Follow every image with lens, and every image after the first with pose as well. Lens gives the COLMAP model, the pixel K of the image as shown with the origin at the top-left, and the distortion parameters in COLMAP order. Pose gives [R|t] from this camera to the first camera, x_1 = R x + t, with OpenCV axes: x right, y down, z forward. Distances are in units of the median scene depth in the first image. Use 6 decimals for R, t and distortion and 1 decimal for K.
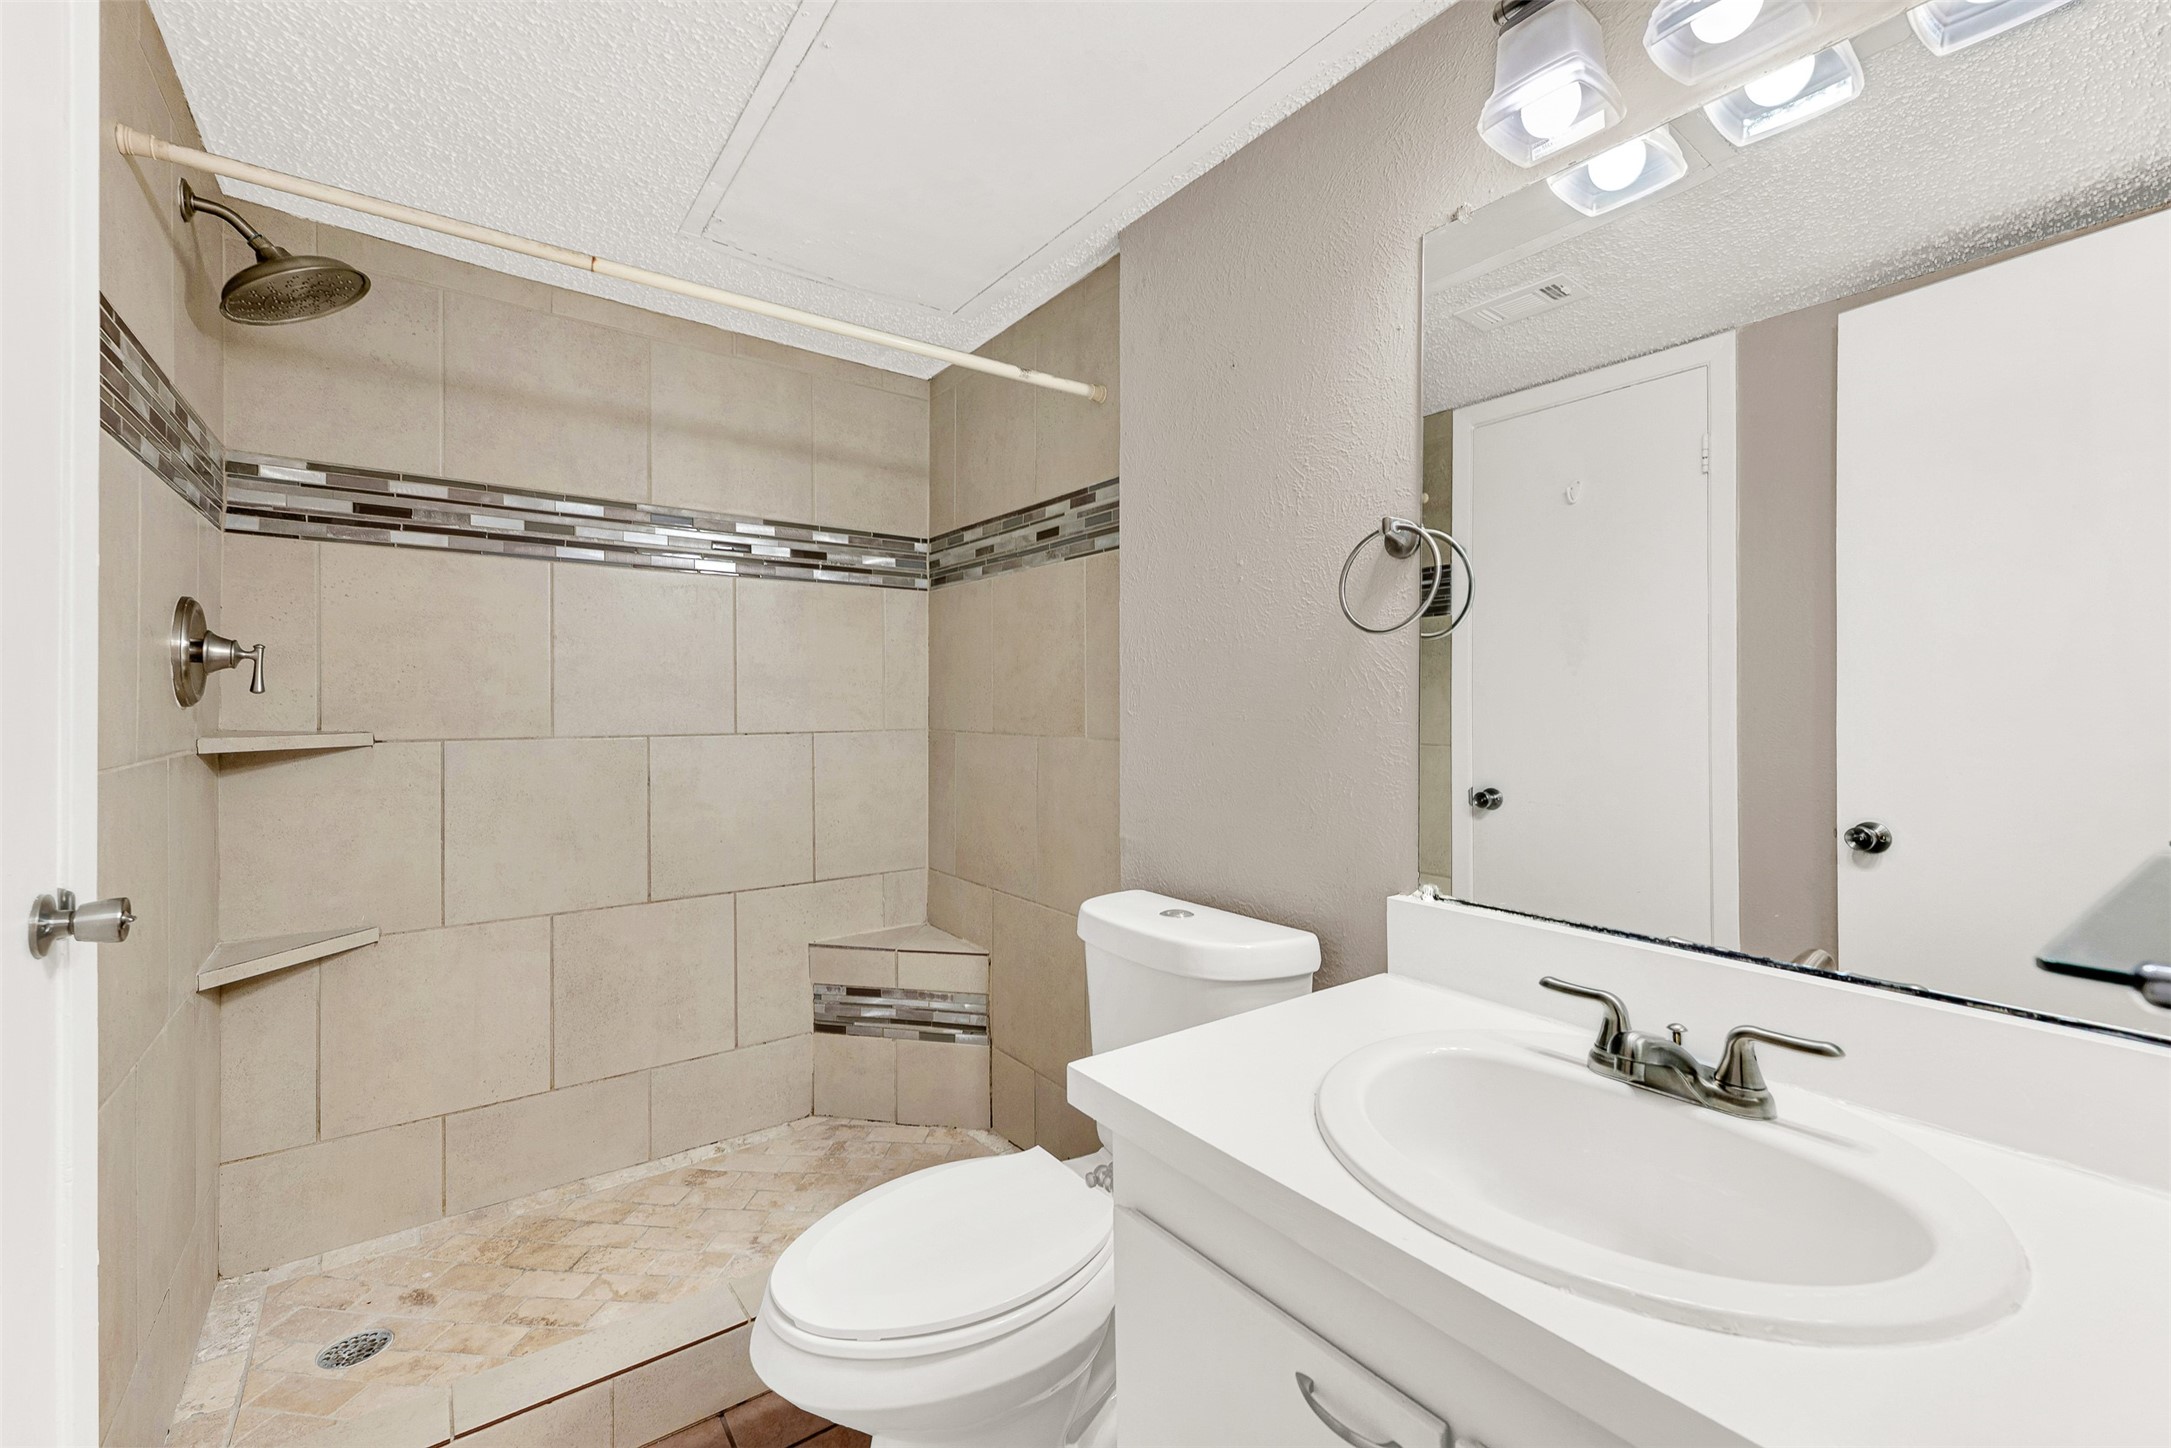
lens RADIAL K [[890.7, 0, 1093.7], [0, 890.7, 705.7], [0, 0, 1]] dist [-0.001078, -0.000300]
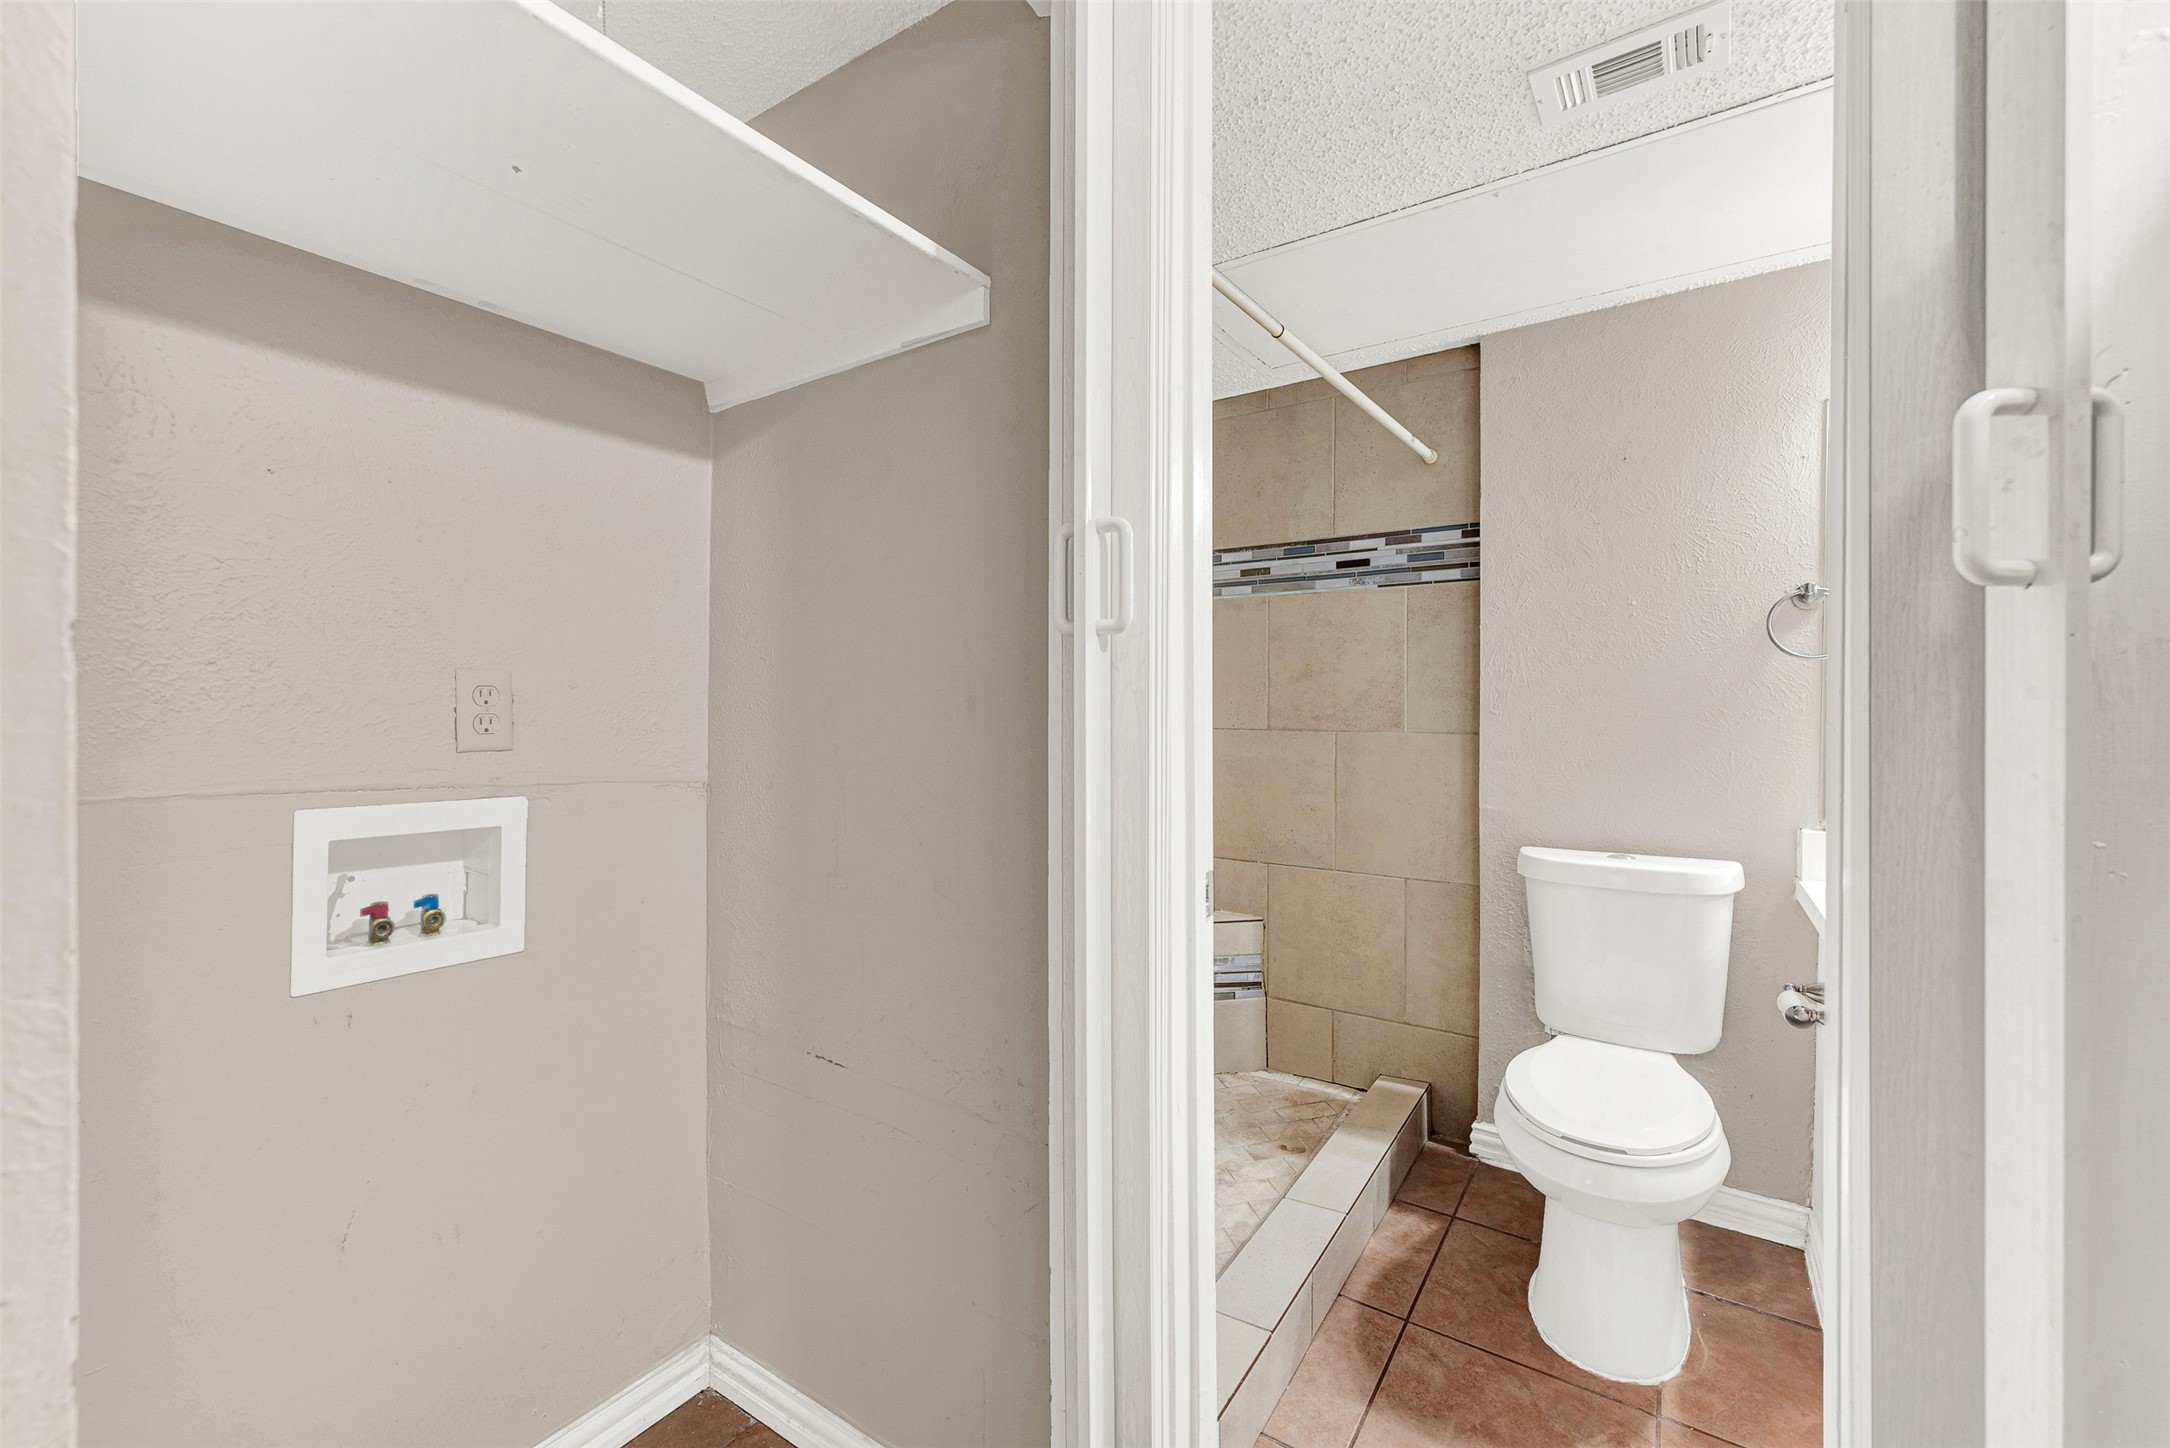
lens RADIAL K [[890.3, 0, 1096.4], [0, 890.3, 718.2], [0, 0, 1]] dist [-0.001078, -0.000300]
pose [[0.946776, -0.006713, 0.321822, -0.799835], [0.002272, 0.999897, 0.014172, -0.001869], [-0.321884, -0.012687, 0.946694, -0.032979]]
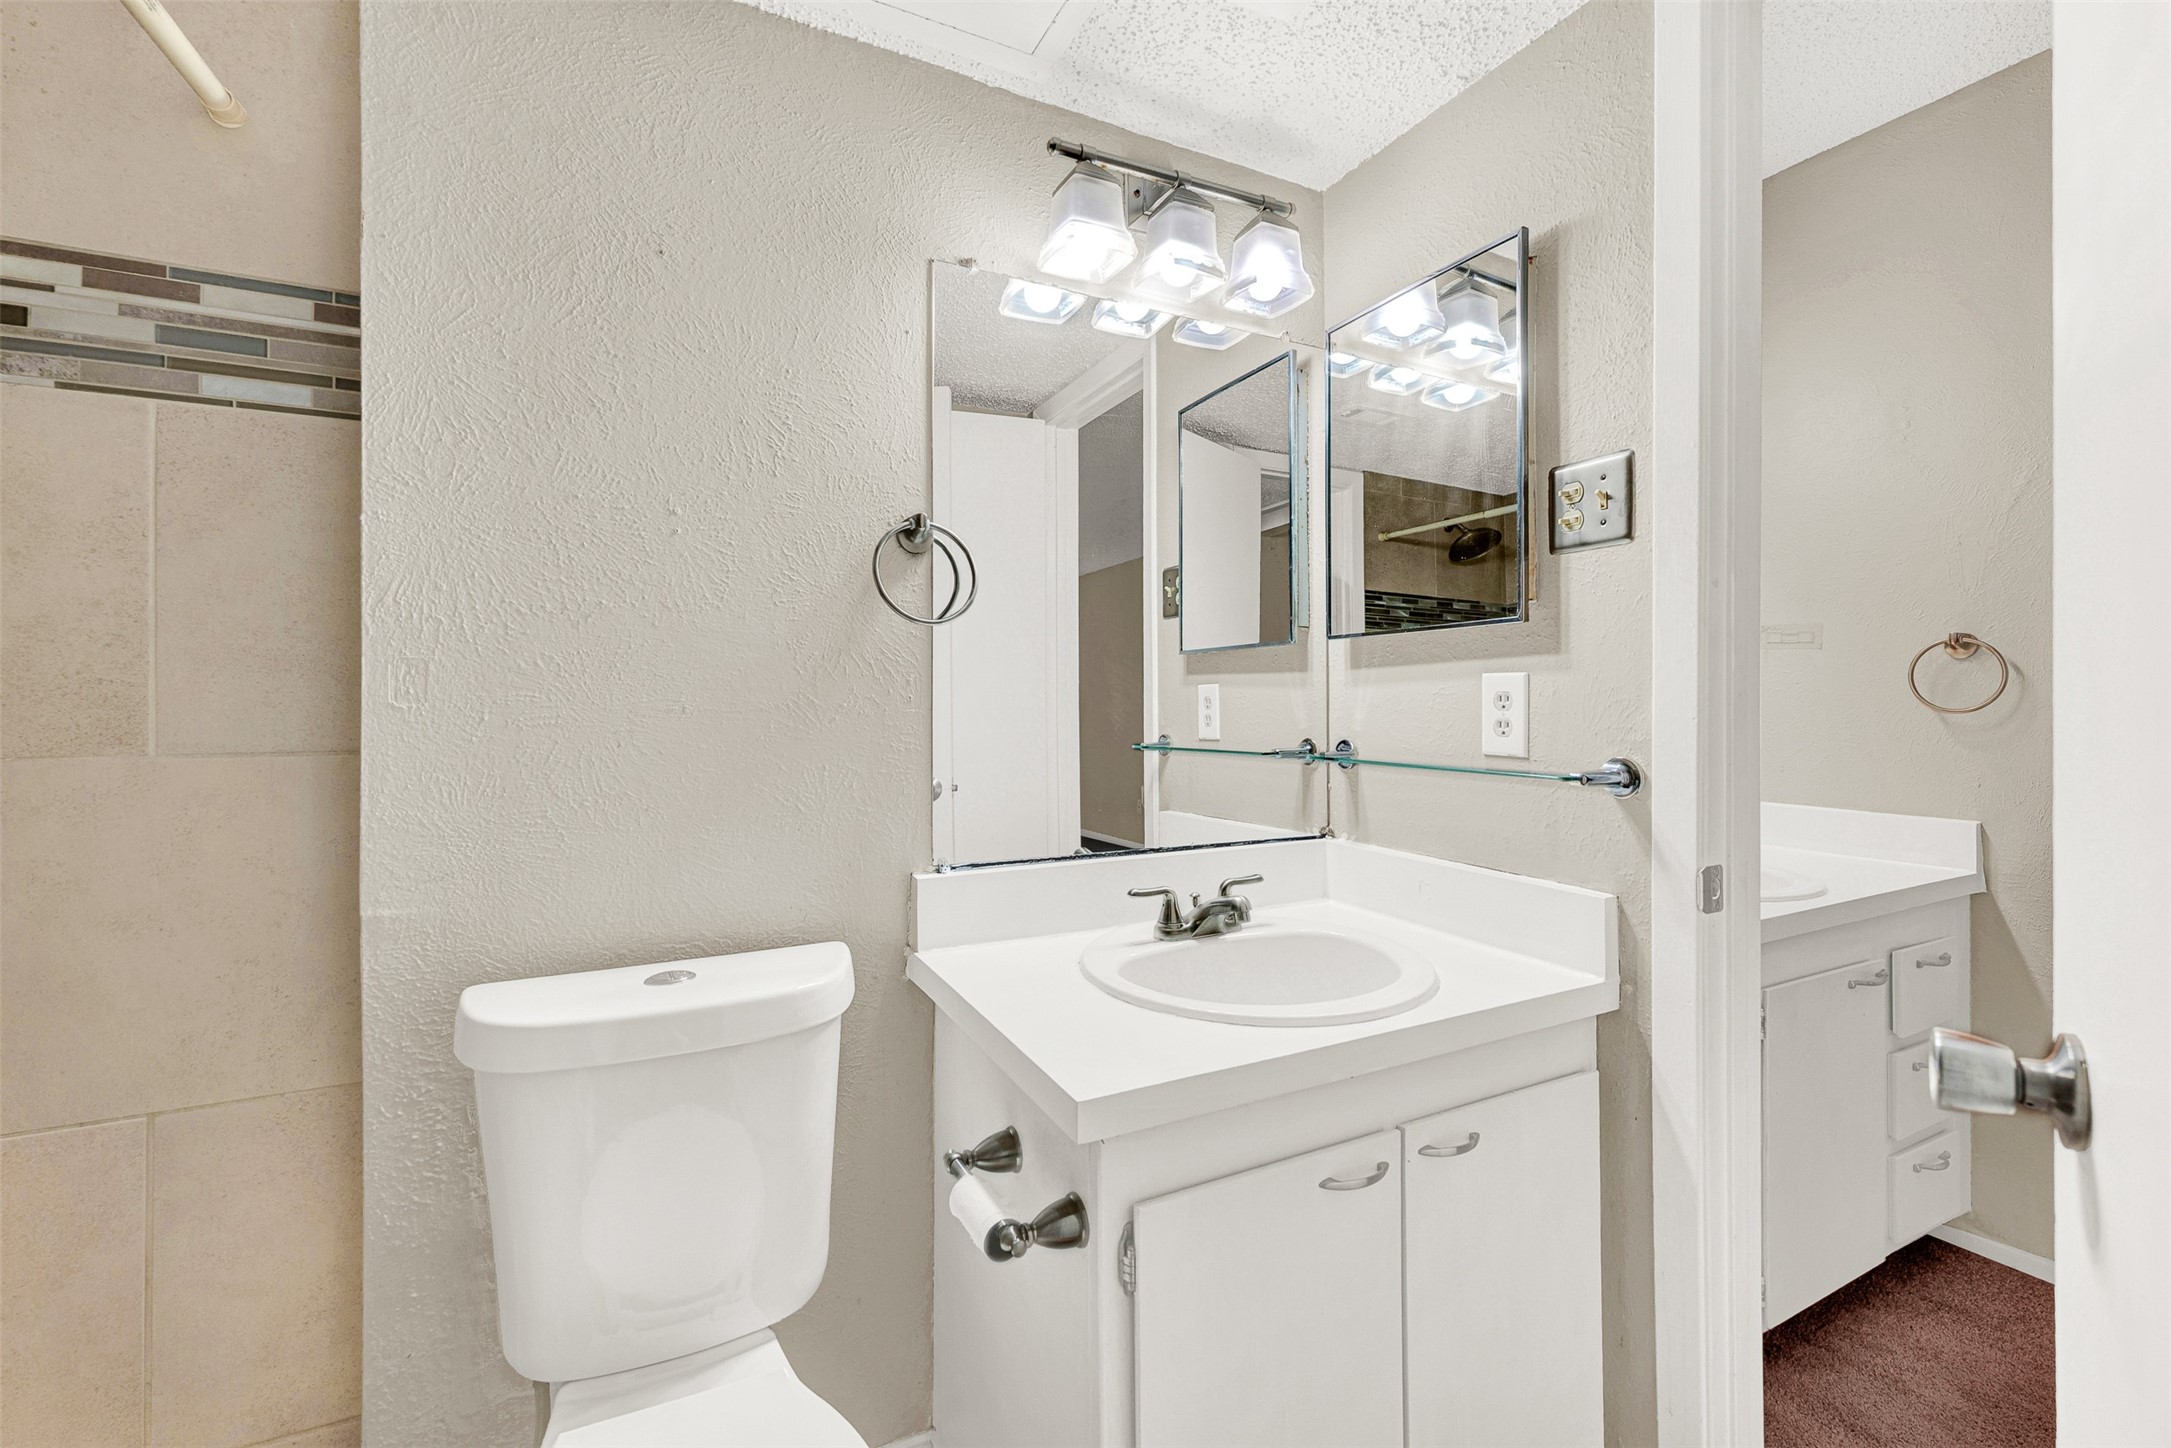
lens RADIAL K [[890.7, 0, 1073.4], [0, 890.7, 697.1], [0, 0, 1]] dist [-0.001078, -0.000300]
pose [[0.187536, 0.002416, 0.982255, -0.401007], [0.001977, 0.999994, -0.002837, 0.005137], [-0.982256, 0.002474, 0.187530, 0.381267]]
